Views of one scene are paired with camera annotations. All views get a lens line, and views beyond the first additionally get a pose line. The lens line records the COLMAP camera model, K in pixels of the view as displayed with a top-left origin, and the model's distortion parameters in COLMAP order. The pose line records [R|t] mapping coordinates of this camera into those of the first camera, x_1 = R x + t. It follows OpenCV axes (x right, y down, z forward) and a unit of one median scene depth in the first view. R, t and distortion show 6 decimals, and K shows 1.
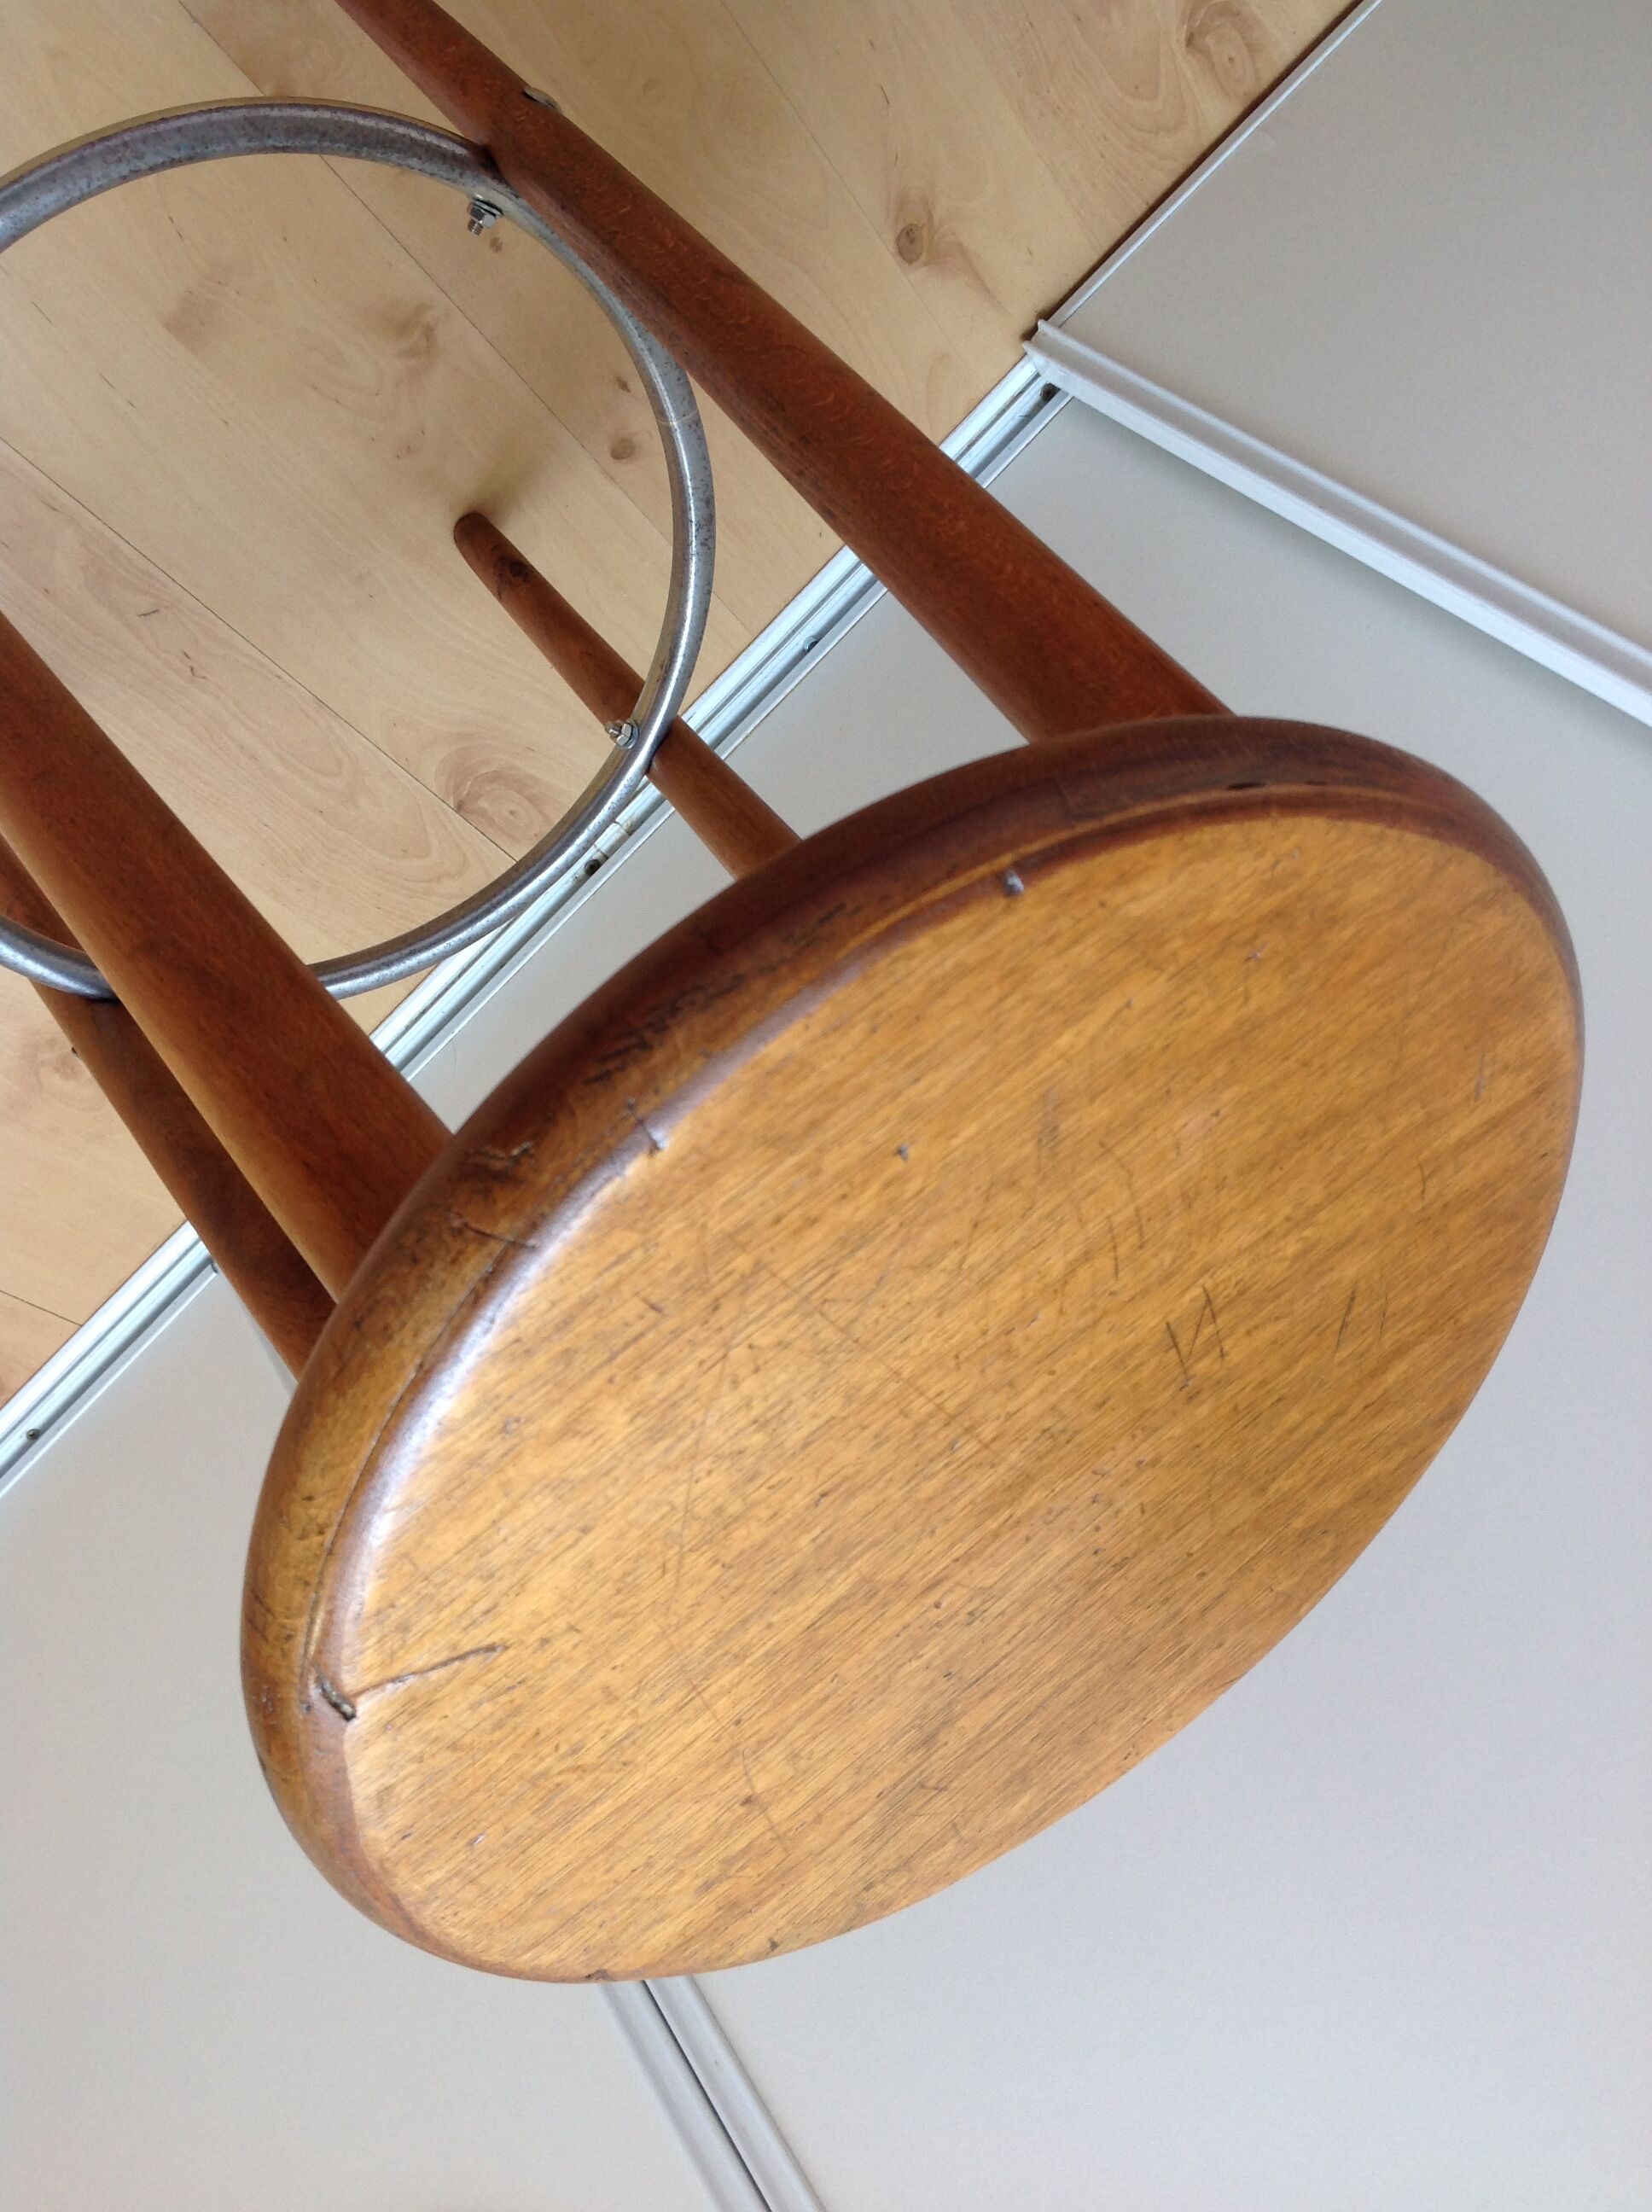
lens RADIAL K [[2076.6, 0, 831.4], [0, 2076.6, 1119.6], [0, 0, 1]] dist [0.138403, -0.294035]
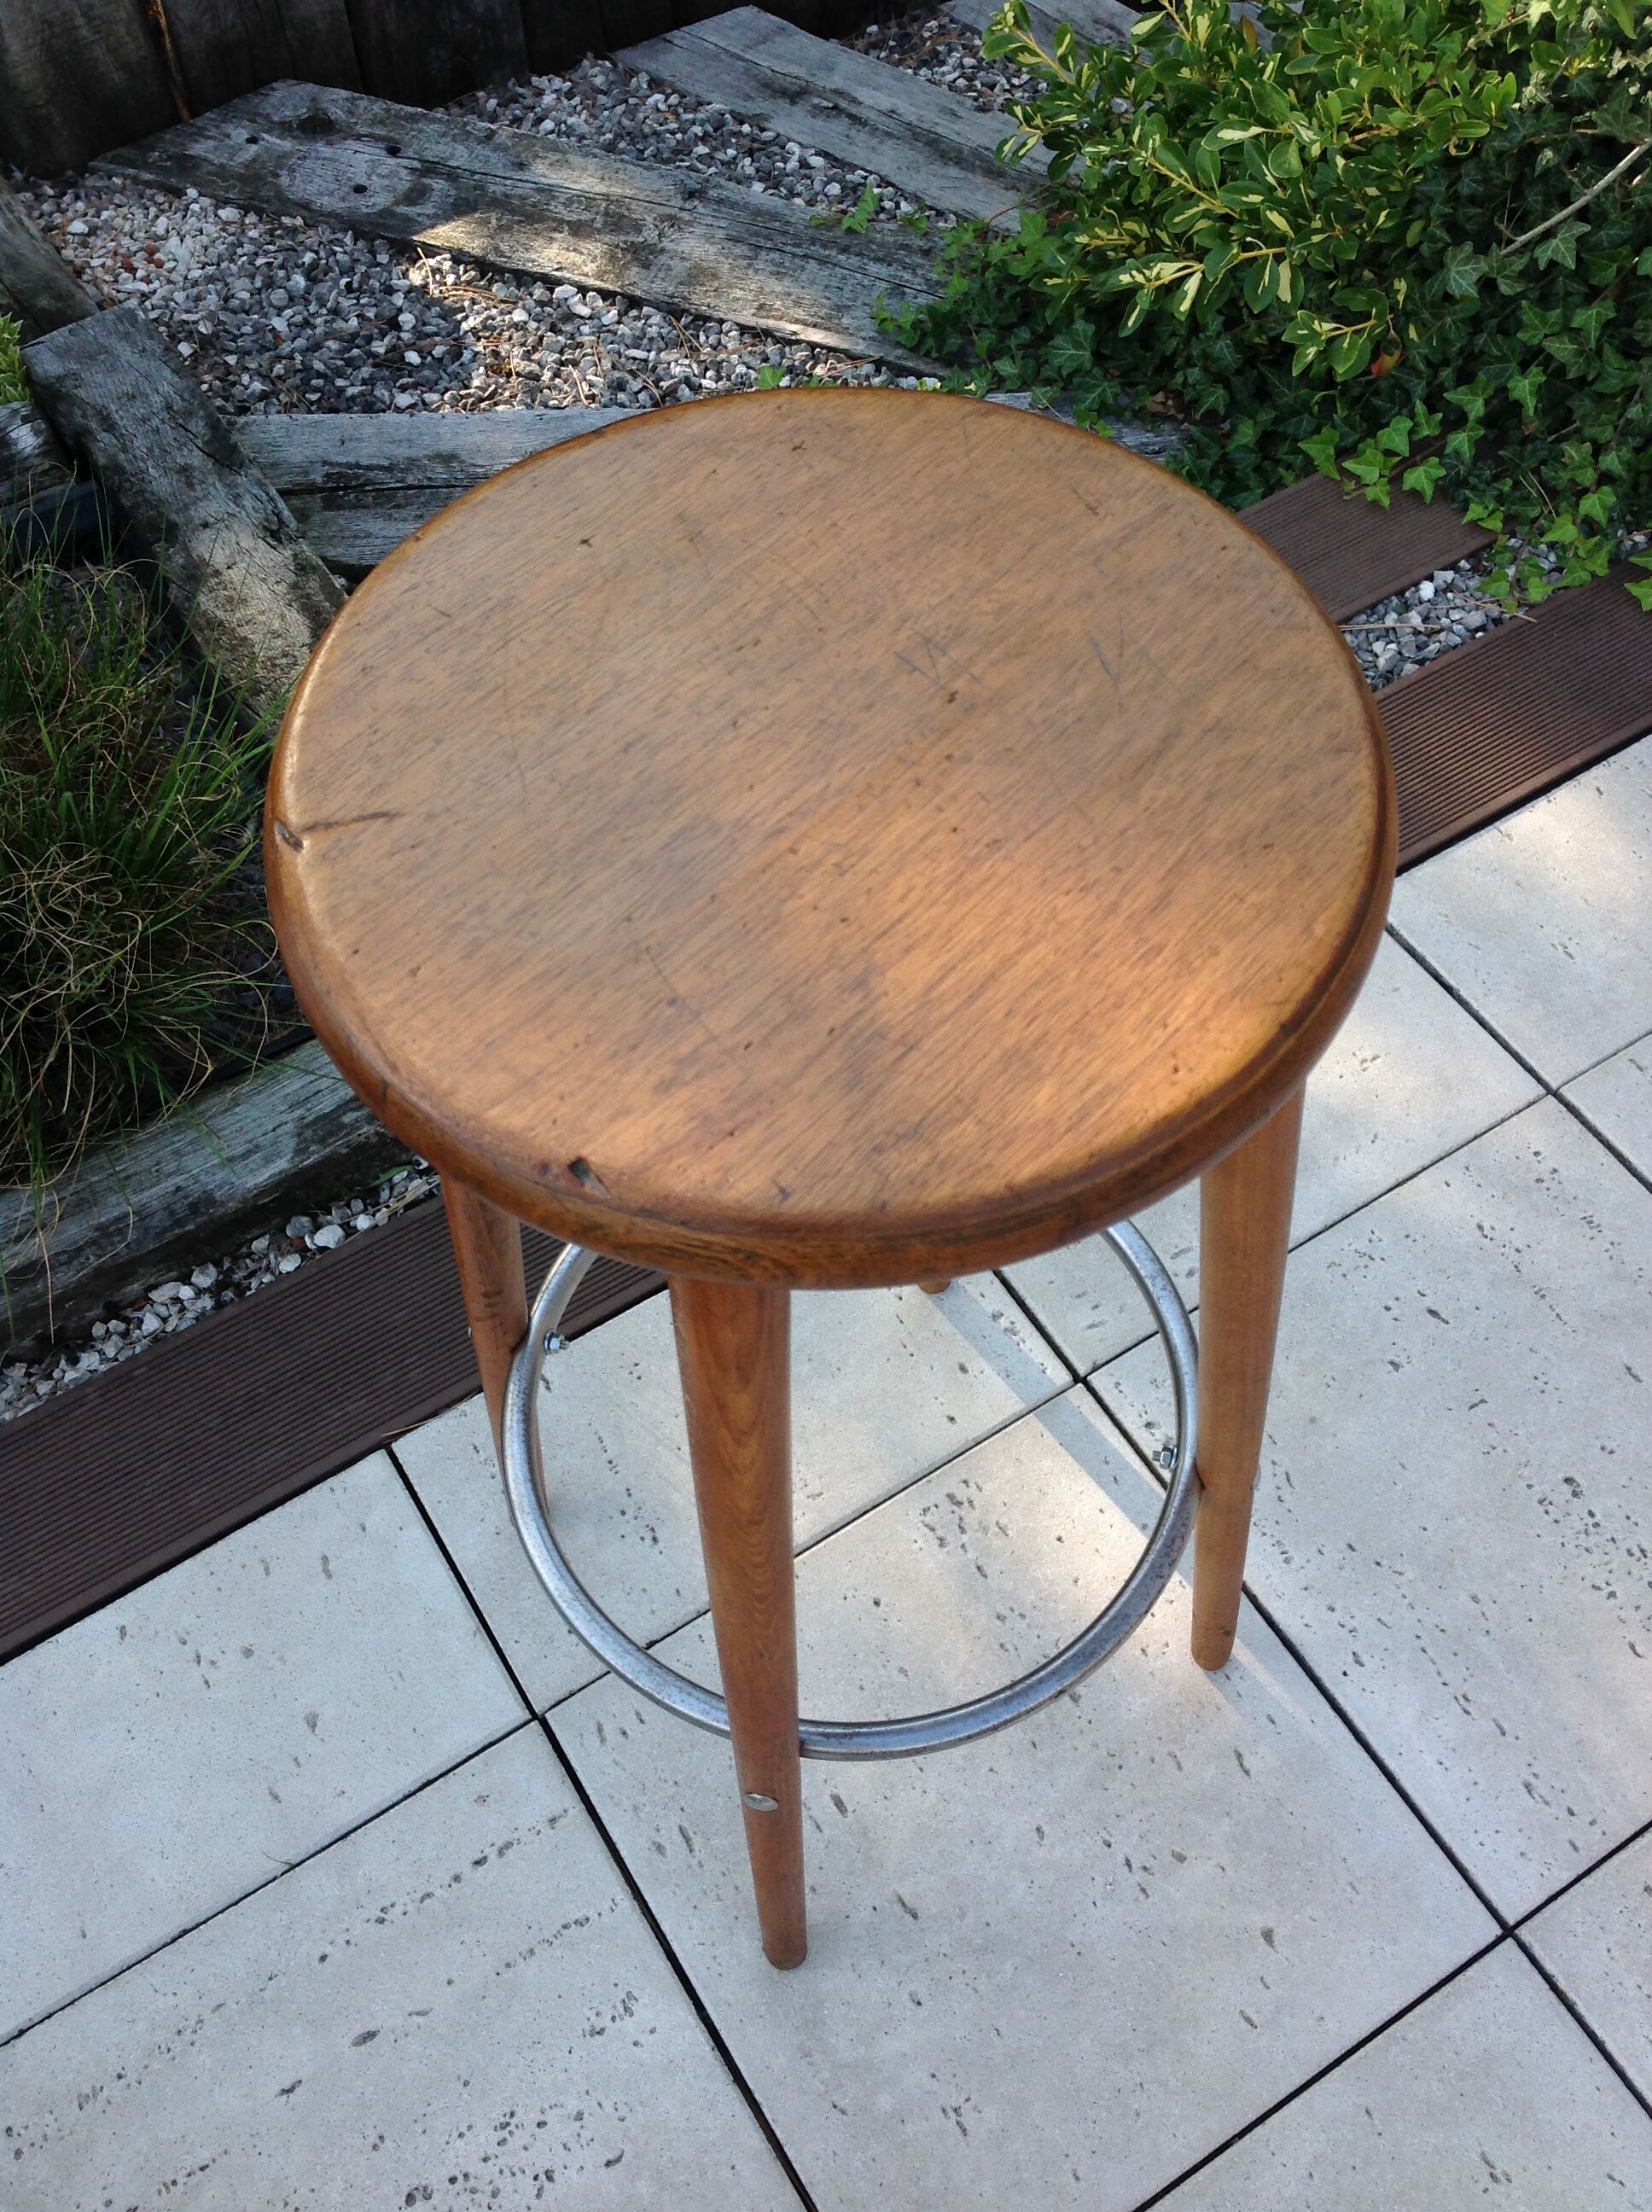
lens RADIAL K [[2076.6, 0, 831.4], [0, 2076.6, 1119.6], [0, 0, 1]] dist [0.138403, -0.294035]
pose [[0.781123, -0.562393, -0.271222, 0.321181], [-0.029244, 0.400958, -0.915630, 1.458628], [0.623692, 0.723151, 0.296751, 0.759363]]
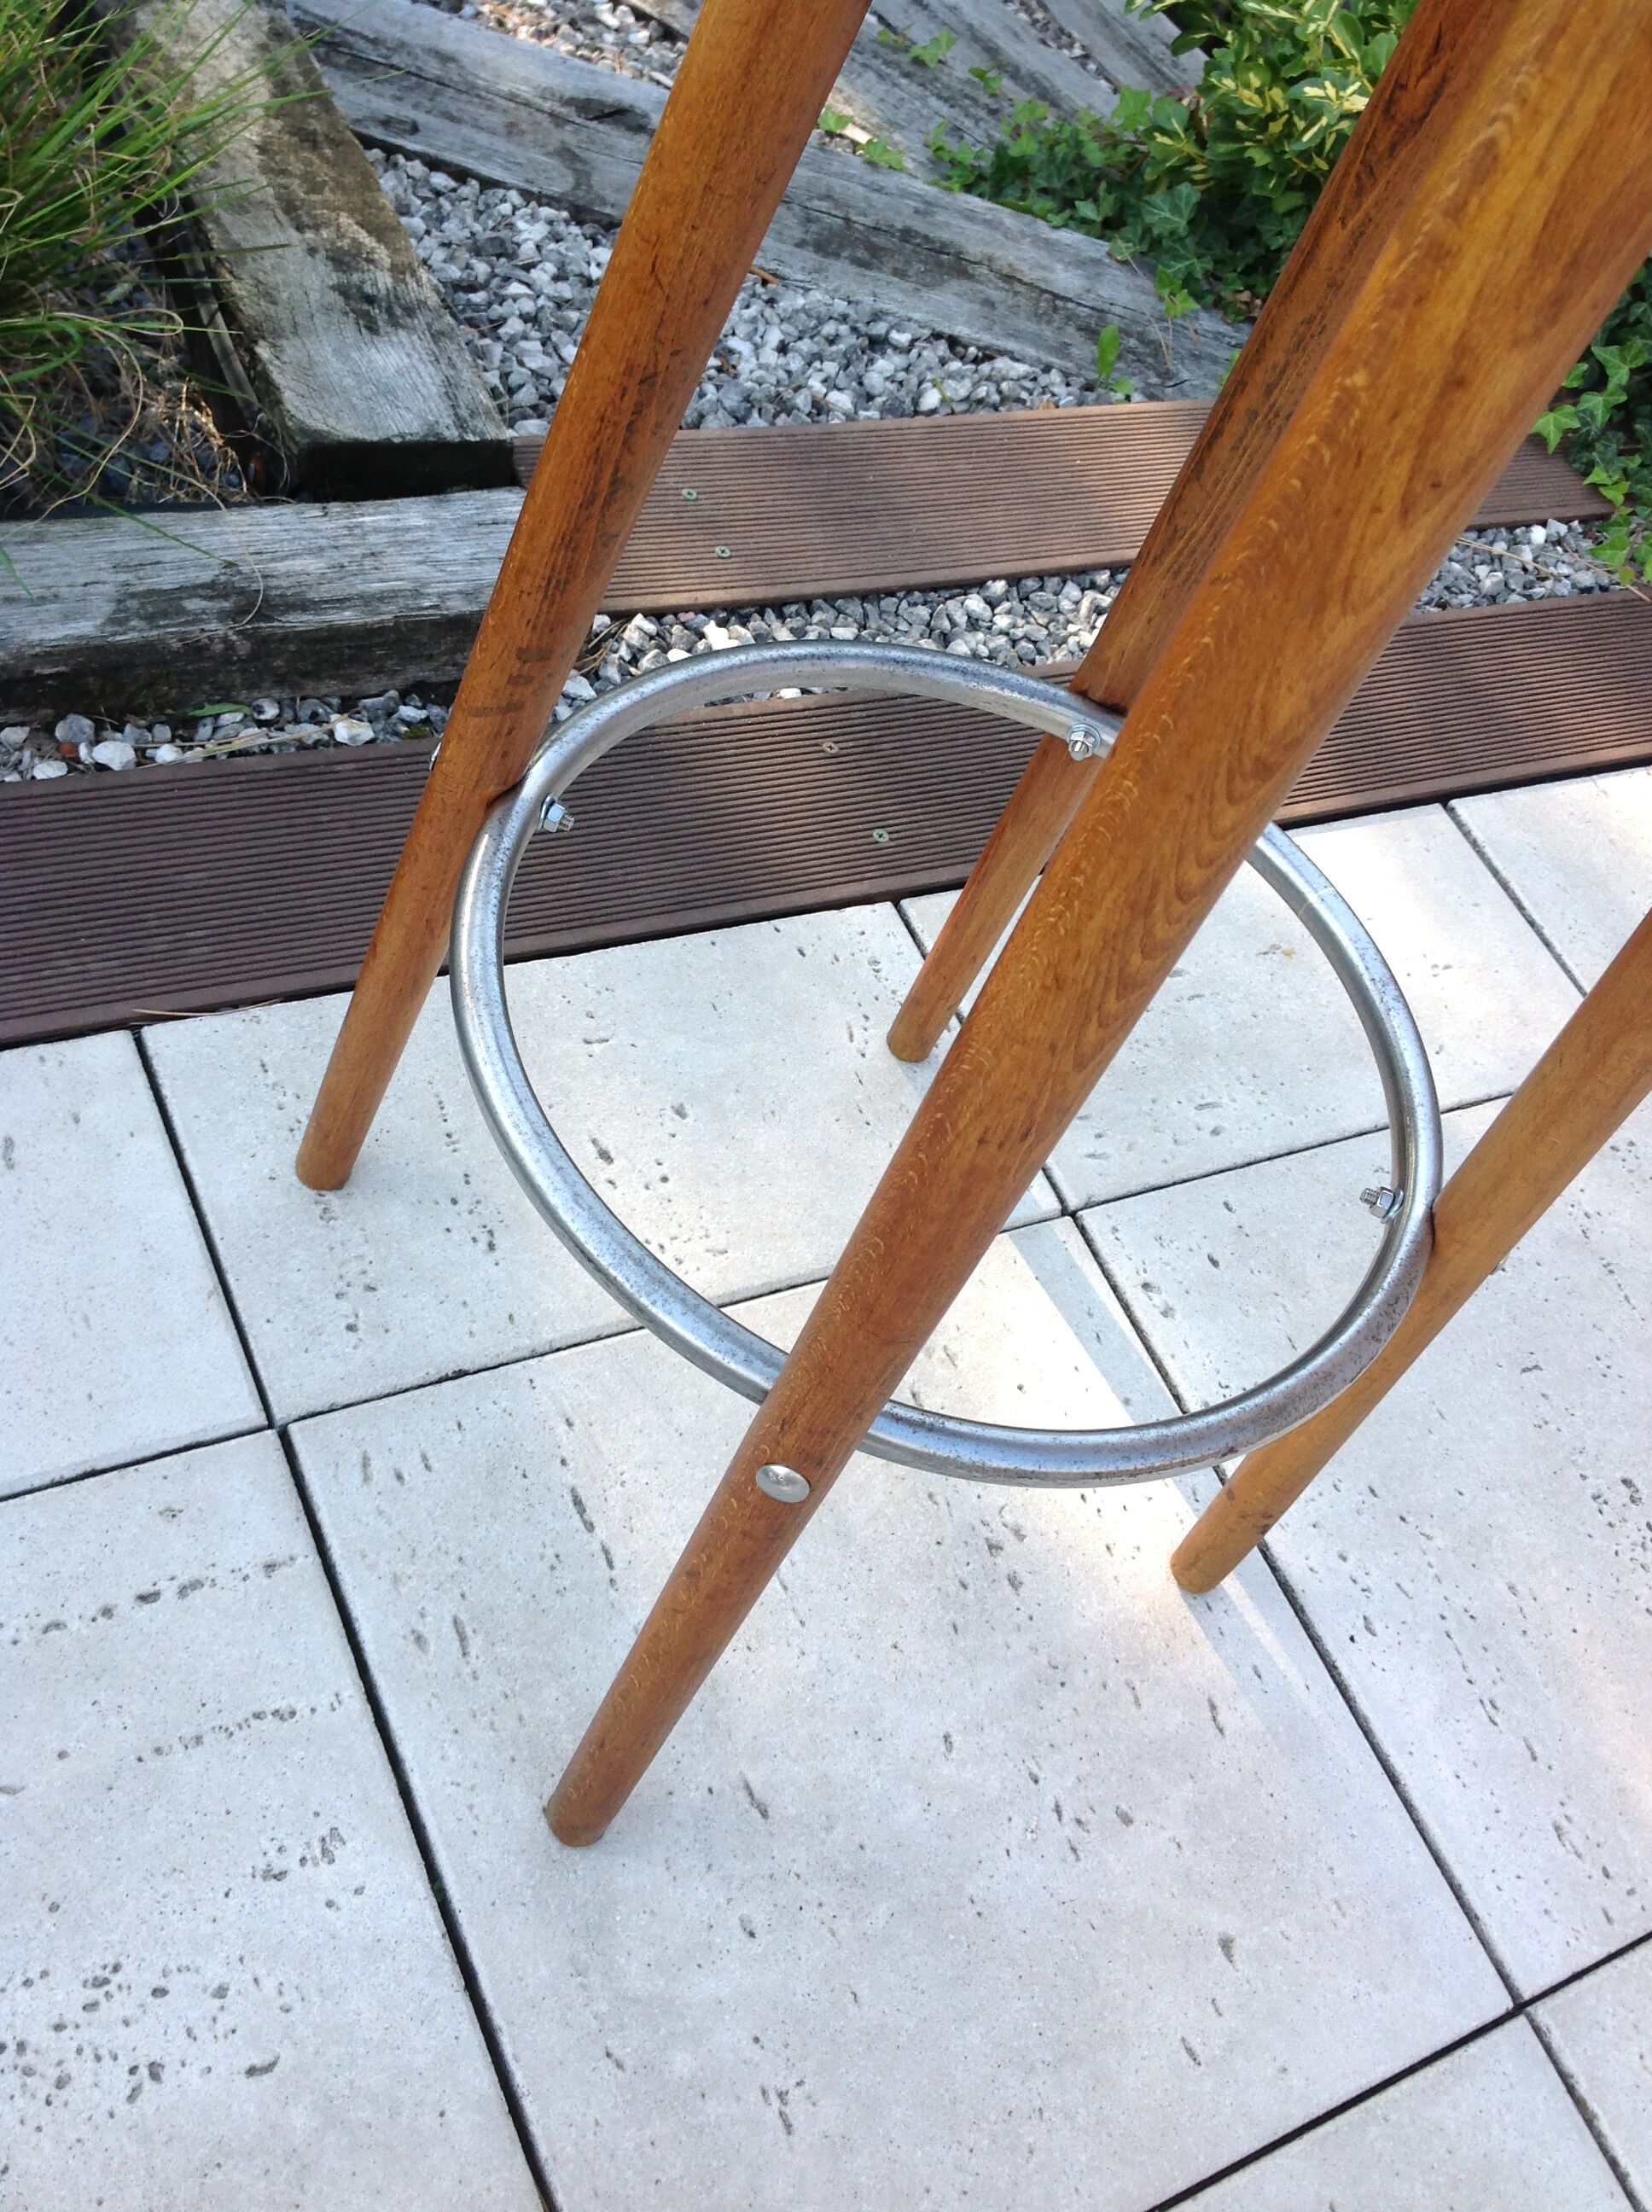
lens RADIAL K [[2077.8, 0, 825.9], [0, 2077.8, 1133.0], [0, 0, 1]] dist [0.133793, -0.282275]
pose [[0.941266, -0.332072, -0.061213, -0.455203], [0.056885, 0.334634, -0.940630, 1.001260], [0.332841, 0.881900, 0.333869, 1.180862]]
